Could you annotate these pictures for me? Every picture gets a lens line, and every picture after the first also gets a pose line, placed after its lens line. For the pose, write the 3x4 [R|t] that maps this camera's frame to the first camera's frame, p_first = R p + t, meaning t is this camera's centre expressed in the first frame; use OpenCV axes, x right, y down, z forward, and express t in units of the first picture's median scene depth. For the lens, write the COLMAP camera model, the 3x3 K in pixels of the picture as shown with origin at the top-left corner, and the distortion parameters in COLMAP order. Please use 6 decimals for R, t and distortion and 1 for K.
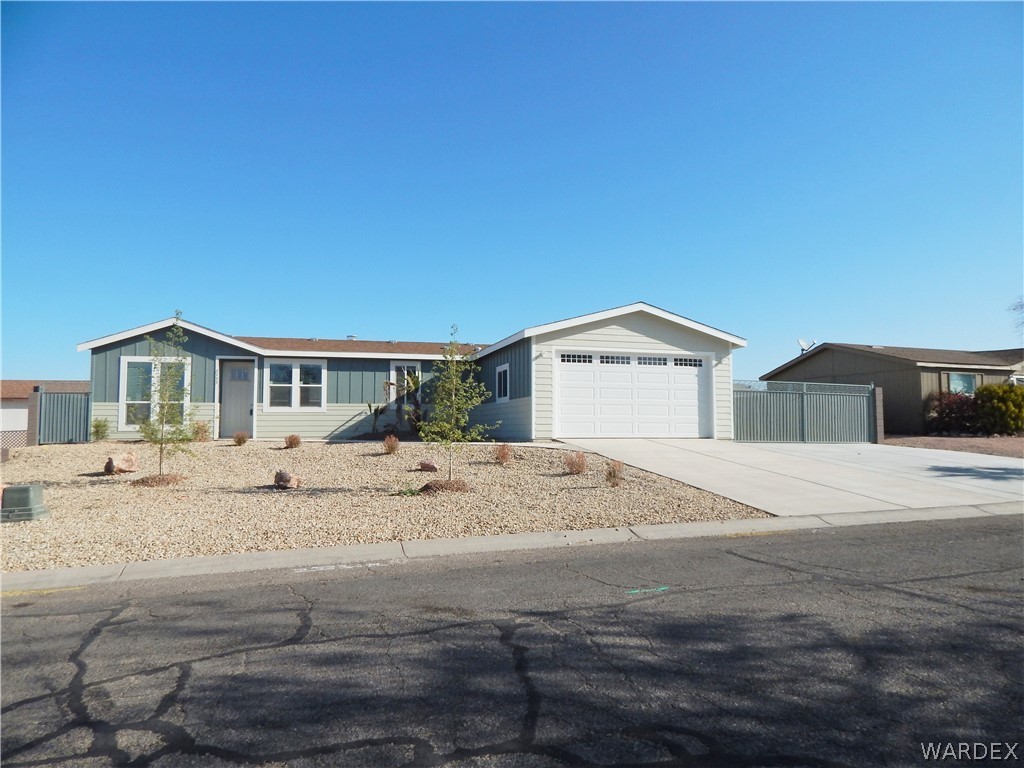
lens RADIAL K [[693.6, 0, 512.6], [0, 693.6, 375.4], [0, 0, 1]] dist [0.034270, -0.024586]
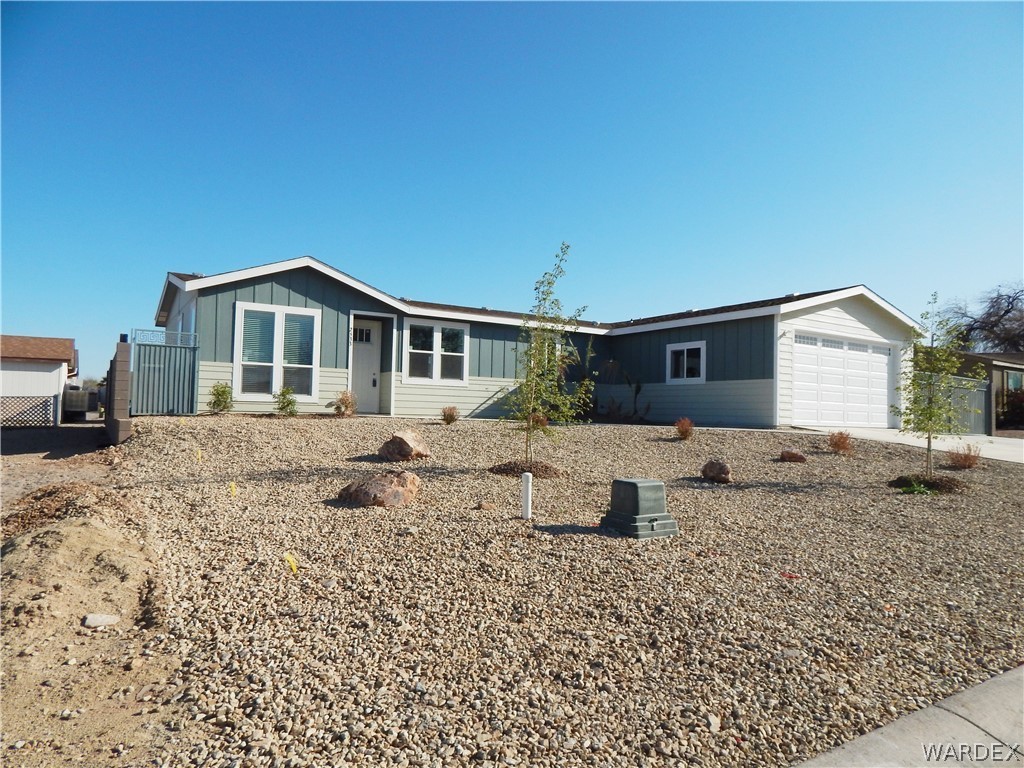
lens RADIAL K [[693.6, 0, 512.6], [0, 693.6, 375.4], [0, 0, 1]] dist [0.034270, -0.024586]
pose [[0.957030, 0.043256, 0.286744, -0.486082], [-0.050116, 0.998605, 0.016624, 0.024419], [-0.285625, -0.030280, 0.957863, 0.192538]]
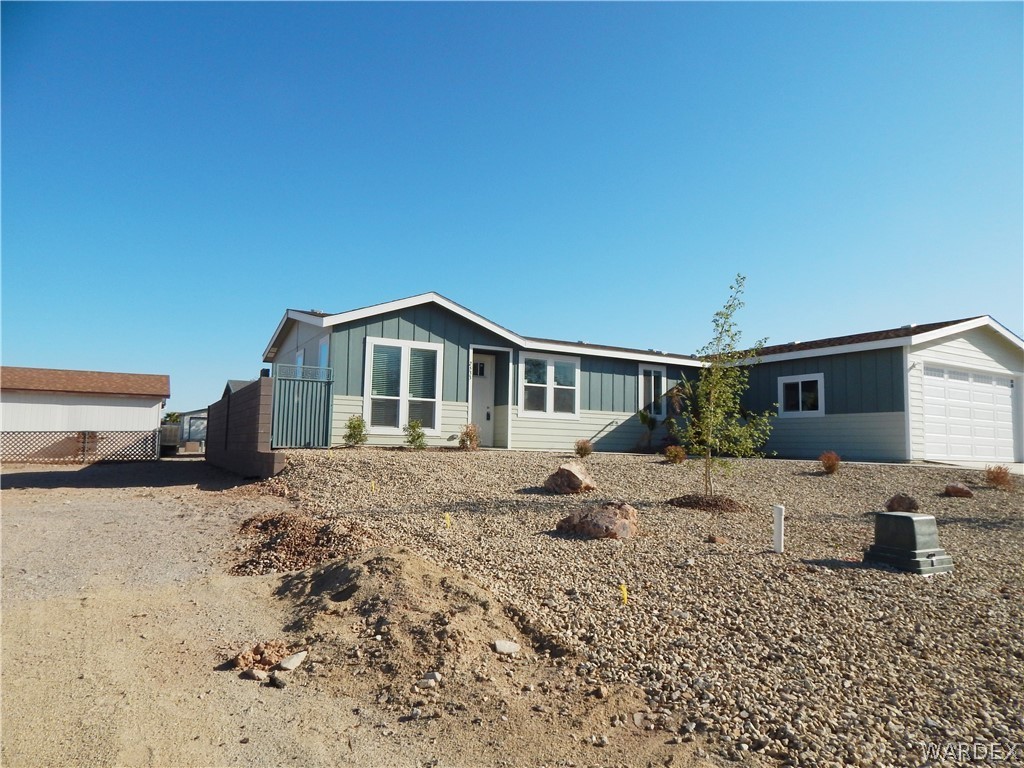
lens RADIAL K [[693.6, 0, 512.6], [0, 693.6, 375.4], [0, 0, 1]] dist [0.034270, -0.024586]
pose [[0.969287, 0.053315, 0.240086, -0.584546], [-0.047130, 0.998394, -0.031433, 0.031380], [-0.241376, 0.019153, 0.970243, 0.218182]]
